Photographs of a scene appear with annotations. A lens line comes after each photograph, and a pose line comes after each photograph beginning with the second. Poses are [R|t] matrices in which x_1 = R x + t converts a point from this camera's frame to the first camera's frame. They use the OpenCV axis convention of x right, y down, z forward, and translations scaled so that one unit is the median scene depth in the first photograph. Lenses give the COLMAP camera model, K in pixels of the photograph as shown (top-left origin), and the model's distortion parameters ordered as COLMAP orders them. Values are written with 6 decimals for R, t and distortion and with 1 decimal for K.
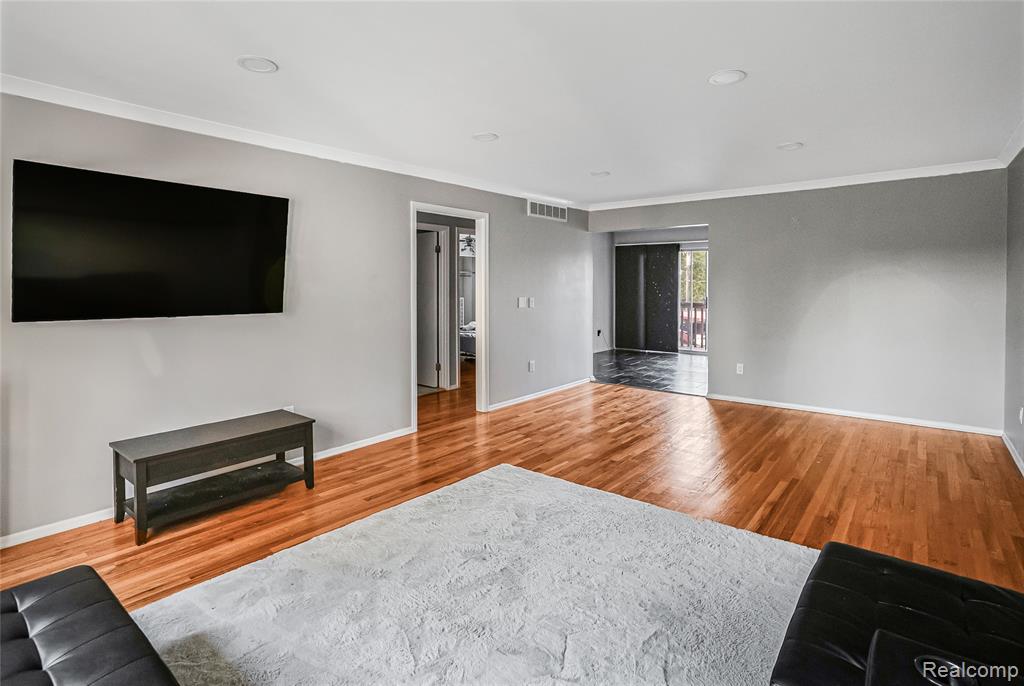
lens RADIAL K [[517.0, 0, 499.8], [0, 517.0, 301.6], [0, 0, 1]] dist [-0.014182, 0.006395]
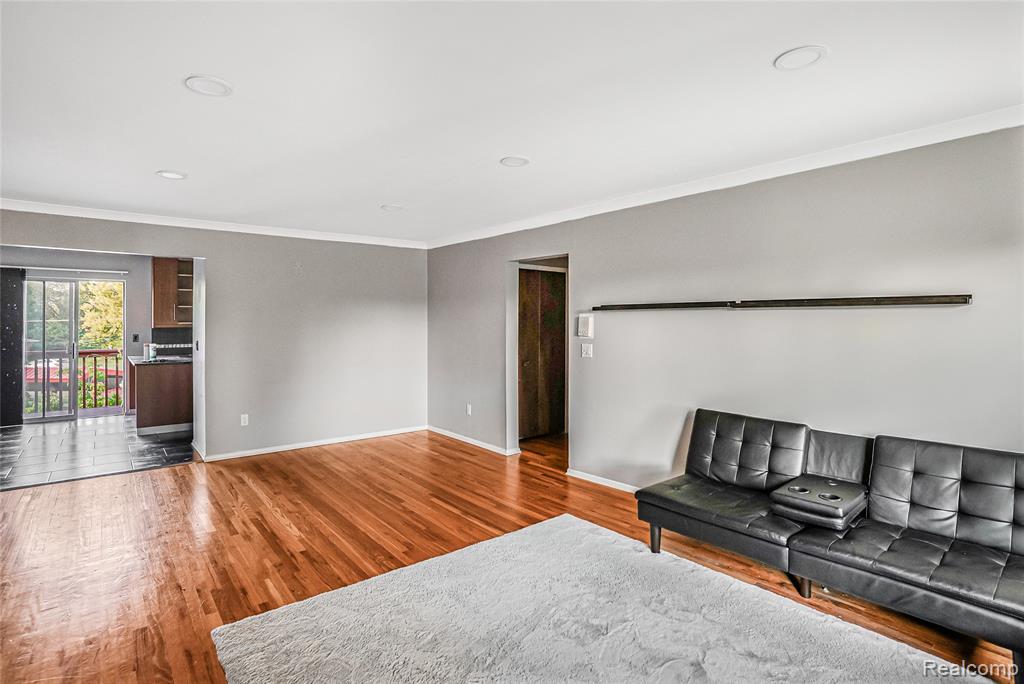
lens RADIAL K [[517.0, 0, 504.3], [0, 517.0, 333.3], [0, 0, 1]] dist [-0.014182, 0.006395]
pose [[0.206700, -0.014527, 0.978296, -0.441456], [0.030566, 0.999498, 0.008384, -0.022852], [-0.977927, 0.028169, 0.207040, 0.470650]]
